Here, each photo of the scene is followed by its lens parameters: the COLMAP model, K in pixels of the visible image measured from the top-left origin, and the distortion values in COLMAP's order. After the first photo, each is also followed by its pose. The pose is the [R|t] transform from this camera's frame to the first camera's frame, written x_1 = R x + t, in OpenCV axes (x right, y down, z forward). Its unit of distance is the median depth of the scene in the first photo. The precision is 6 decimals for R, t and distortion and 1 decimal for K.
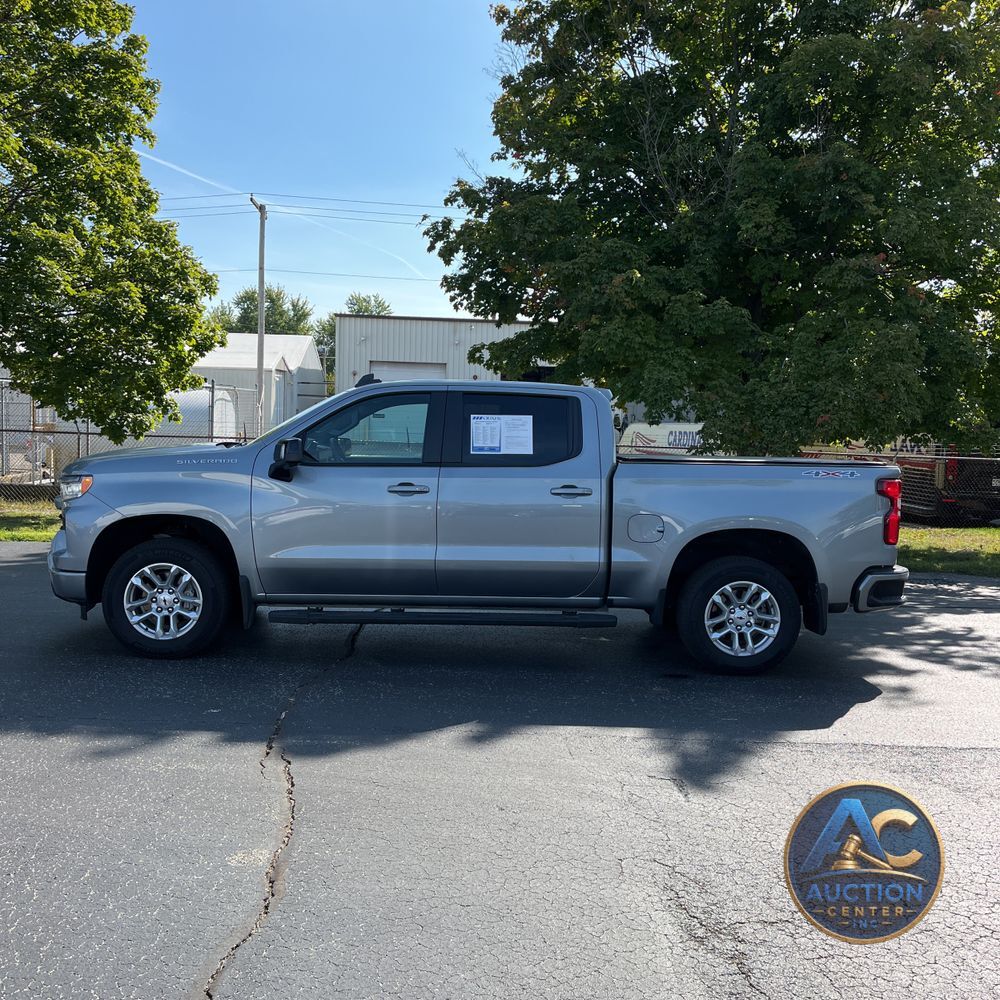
lens RADIAL K [[1031.9, 0, 522.7], [0, 1031.9, 503.3], [0, 0, 1]] dist [0.006971, 0.011921]
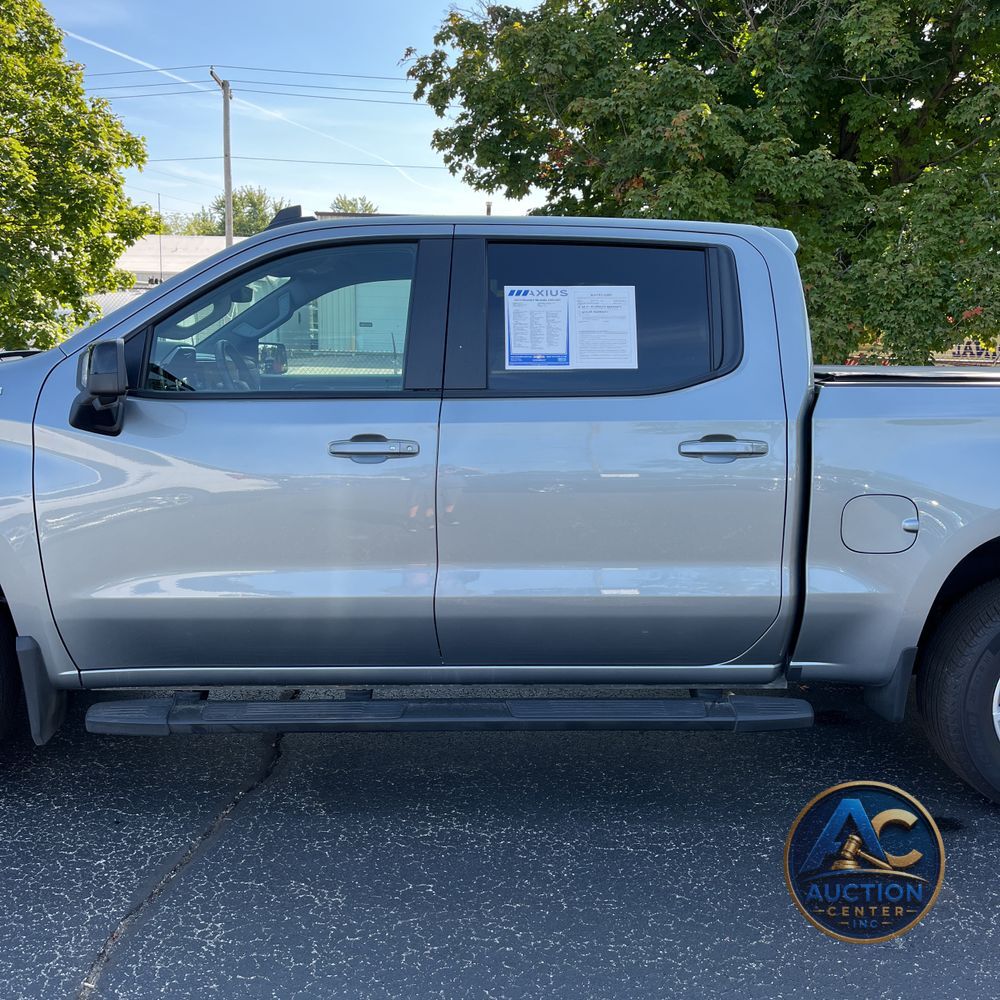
lens RADIAL K [[1031.9, 0, 522.7], [0, 1031.9, 503.3], [0, 0, 1]] dist [0.006971, 0.011921]
pose [[0.999914, -0.012498, 0.004042, -0.021395], [0.012108, 0.996276, 0.085371, -0.012965], [-0.005094, -0.085315, 0.996341, 0.248335]]
